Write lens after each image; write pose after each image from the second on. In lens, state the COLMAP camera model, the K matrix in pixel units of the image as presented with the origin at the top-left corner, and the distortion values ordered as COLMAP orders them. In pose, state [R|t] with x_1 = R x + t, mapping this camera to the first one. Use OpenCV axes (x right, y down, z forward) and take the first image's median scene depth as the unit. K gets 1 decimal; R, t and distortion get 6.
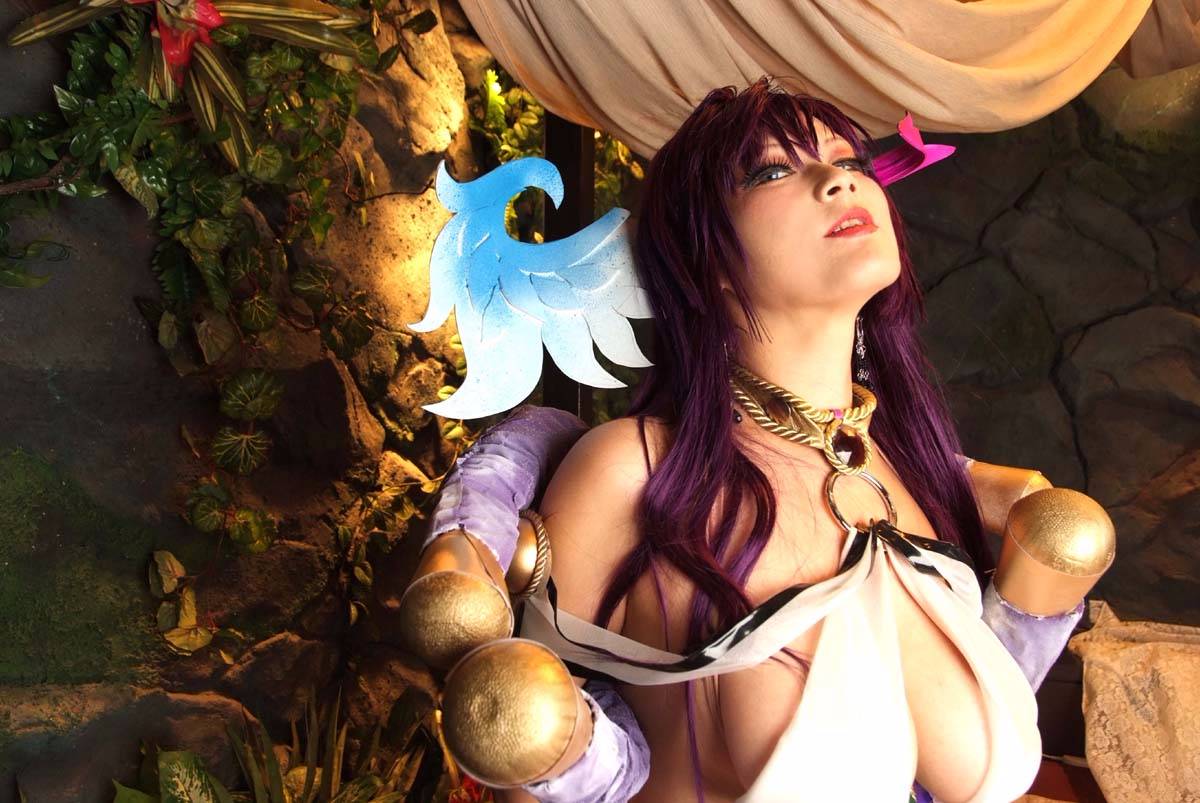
lens RADIAL K [[993.4, 0, 595.4], [0, 993.4, 421.0], [0, 0, 1]] dist [-0.072323, 0.098764]
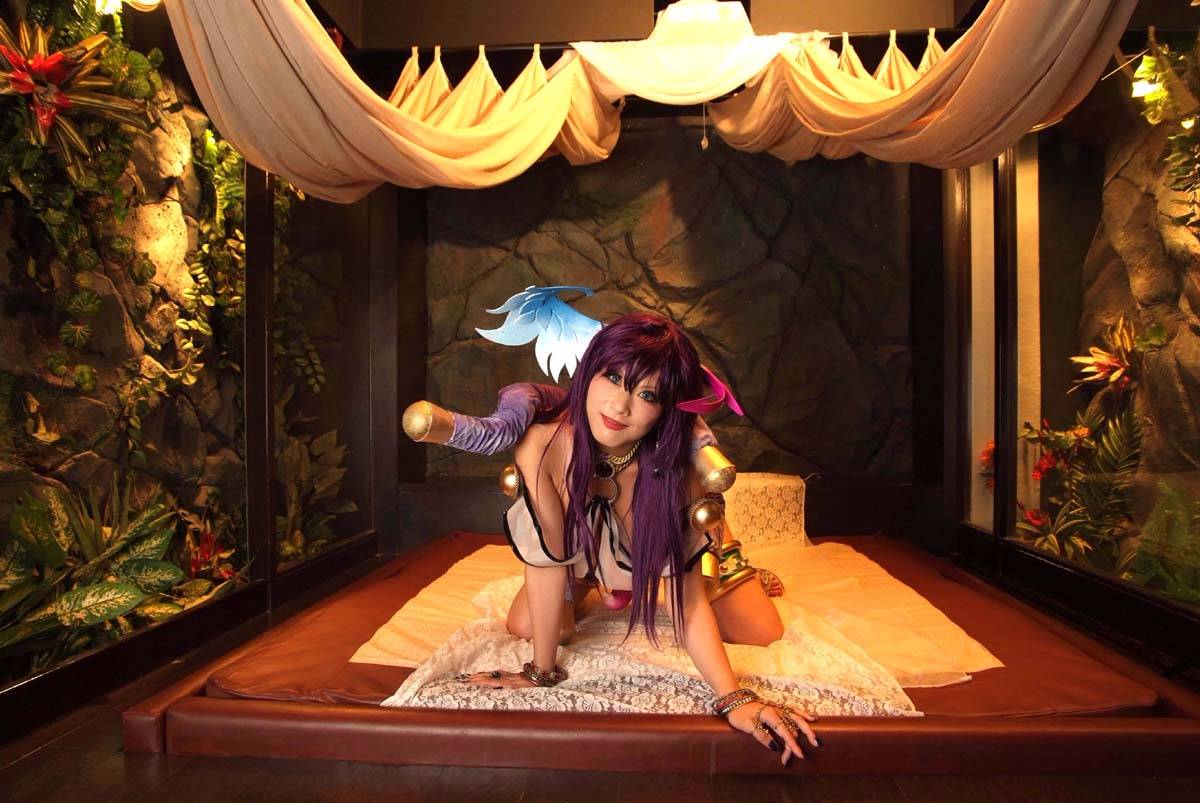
lens RADIAL K [[848.2, 0, 597.0], [0, 848.2, 419.8], [0, 0, 1]] dist [-0.103854, 0.062853]
pose [[0.932426, -0.017146, 0.360953, -0.005902], [0.013809, 0.999835, 0.011823, 0.134921], [-0.361096, -0.006040, 0.932509, -0.574154]]
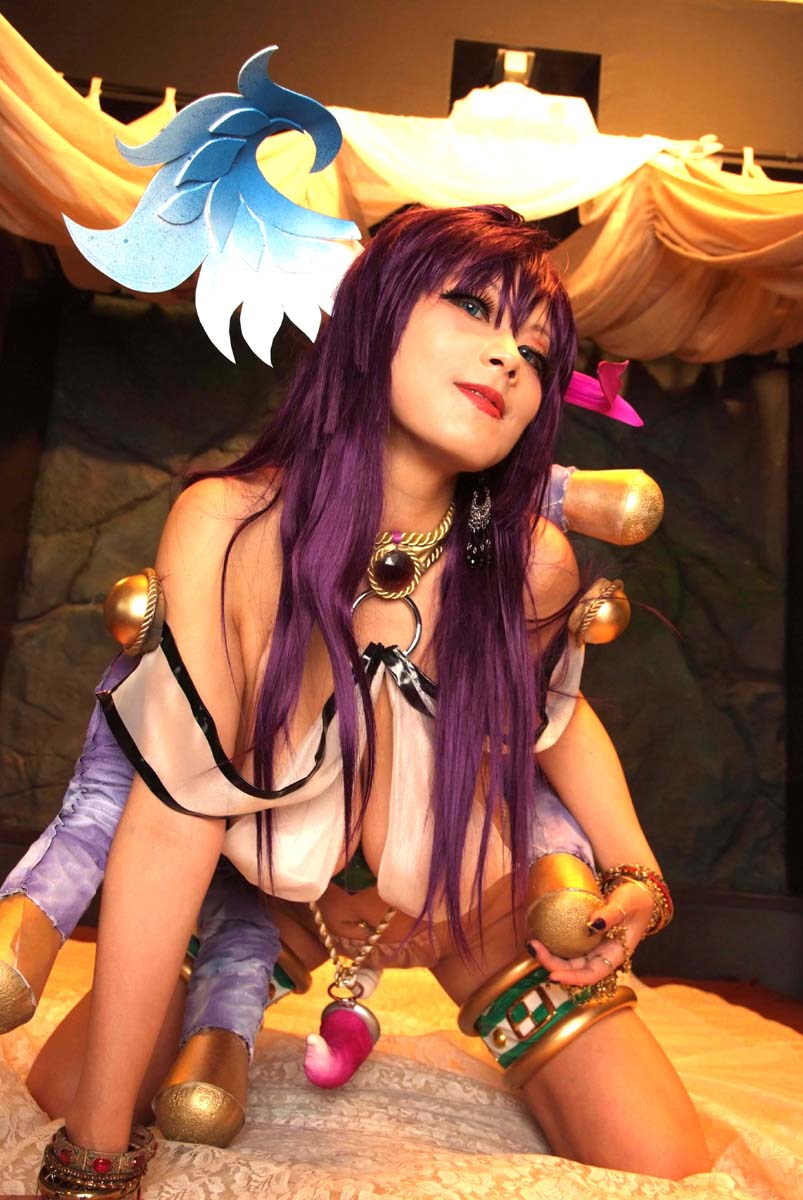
lens RADIAL K [[1071.5, 0, 389.2], [0, 1071.5, 619.0], [0, 0, 1]] dist [-0.033922, 0.117194]
pose [[0.882944, 0.161330, 0.440889, 0.147617], [-0.079197, 0.976827, -0.198837, 0.268005], [-0.462751, 0.140645, 0.875260, -0.139150]]
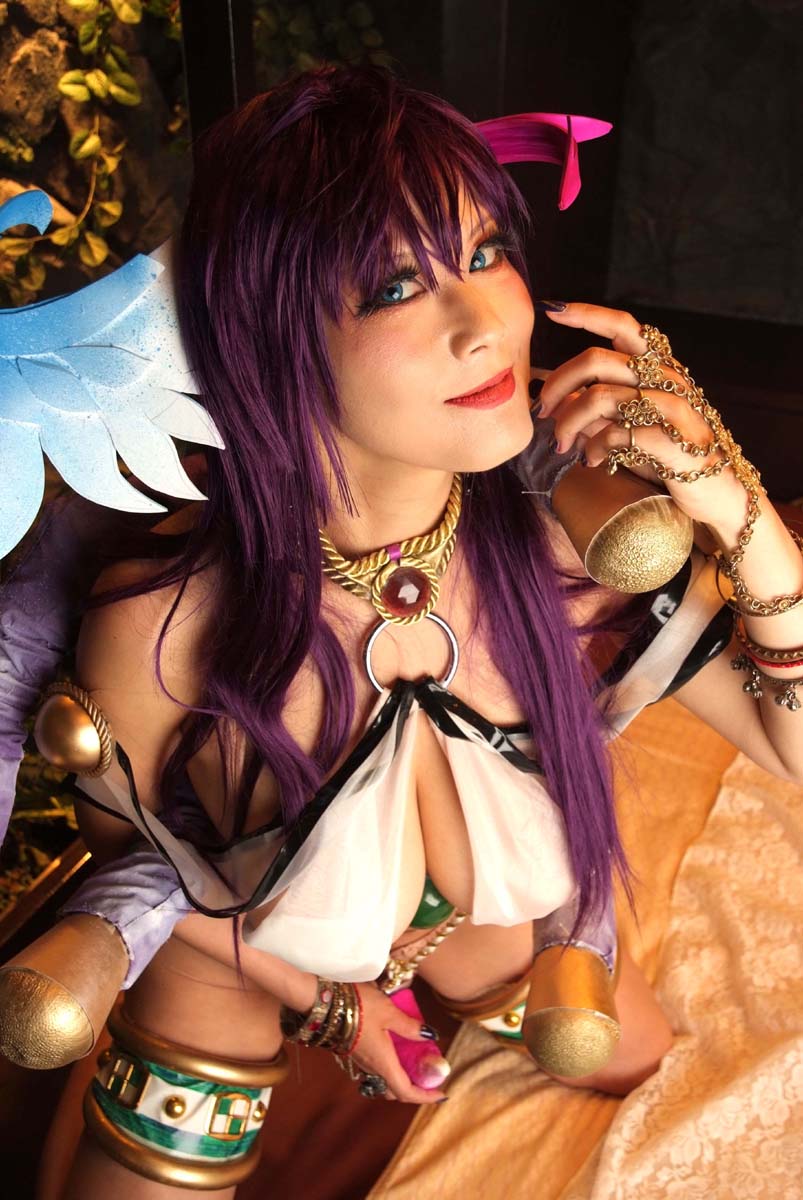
lens RADIAL K [[1361.0, 0, 410.4], [0, 1361.0, 617.1], [0, 0, 1]] dist [0.067166, 0.000000]
pose [[0.999655, -0.017486, 0.019612, 0.075994], [0.005123, 0.861791, 0.507238, -0.215458], [-0.025771, -0.506963, 0.861583, -0.077261]]
